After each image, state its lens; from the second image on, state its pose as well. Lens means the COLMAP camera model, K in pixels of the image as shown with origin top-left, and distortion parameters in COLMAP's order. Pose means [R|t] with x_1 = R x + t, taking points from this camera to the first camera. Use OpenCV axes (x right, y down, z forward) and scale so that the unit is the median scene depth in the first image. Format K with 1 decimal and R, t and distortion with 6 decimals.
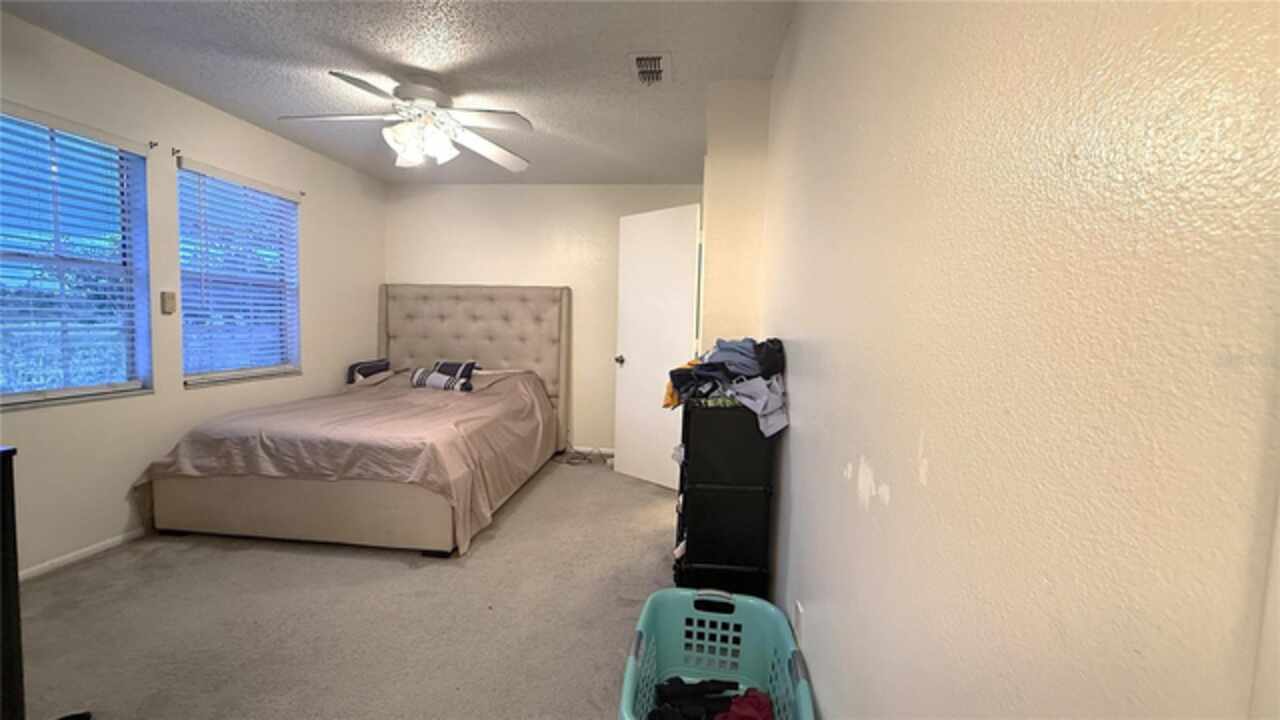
lens RADIAL K [[518.4, 0, 647.1], [0, 518.4, 361.9], [0, 0, 1]] dist [0.001086, -0.000229]
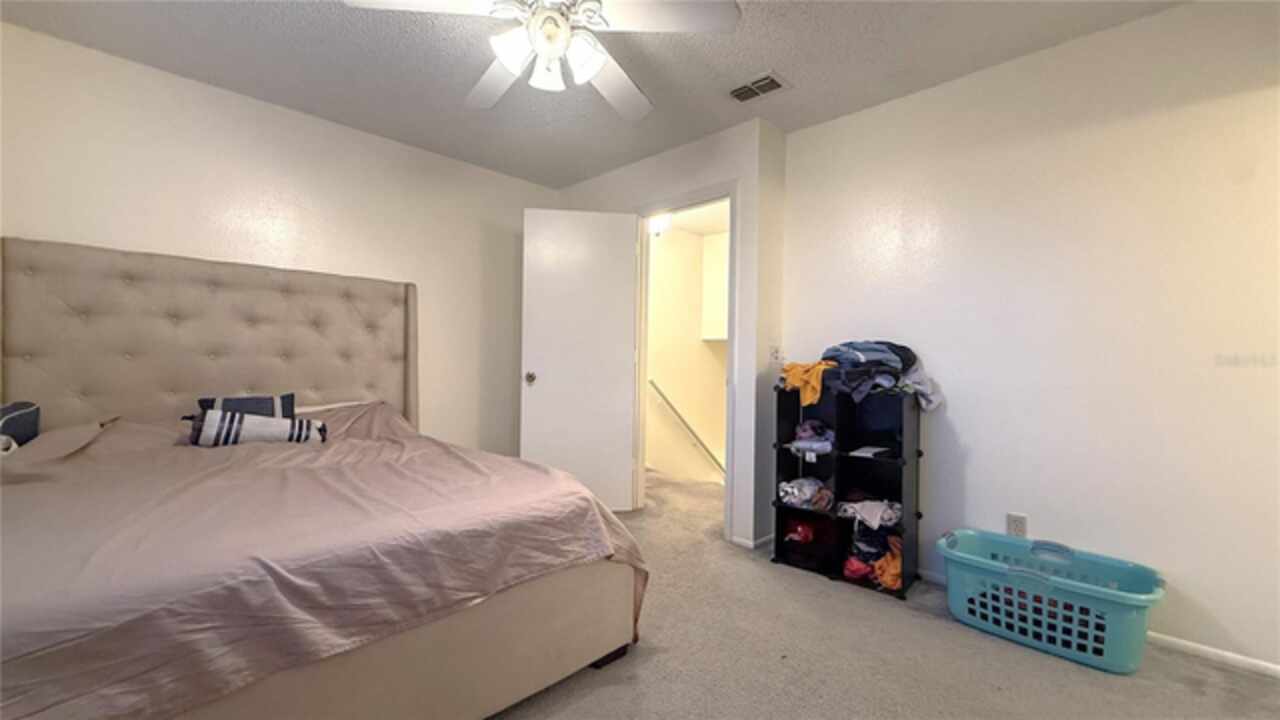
lens RADIAL K [[518.4, 0, 647.4], [0, 518.4, 357.3], [0, 0, 1]] dist [0.001086, -0.000229]
pose [[0.615837, -0.009593, 0.787815, -0.593891], [0.056099, 0.997922, -0.031701, 0.000412], [-0.785874, 0.063718, 0.615095, 0.336531]]
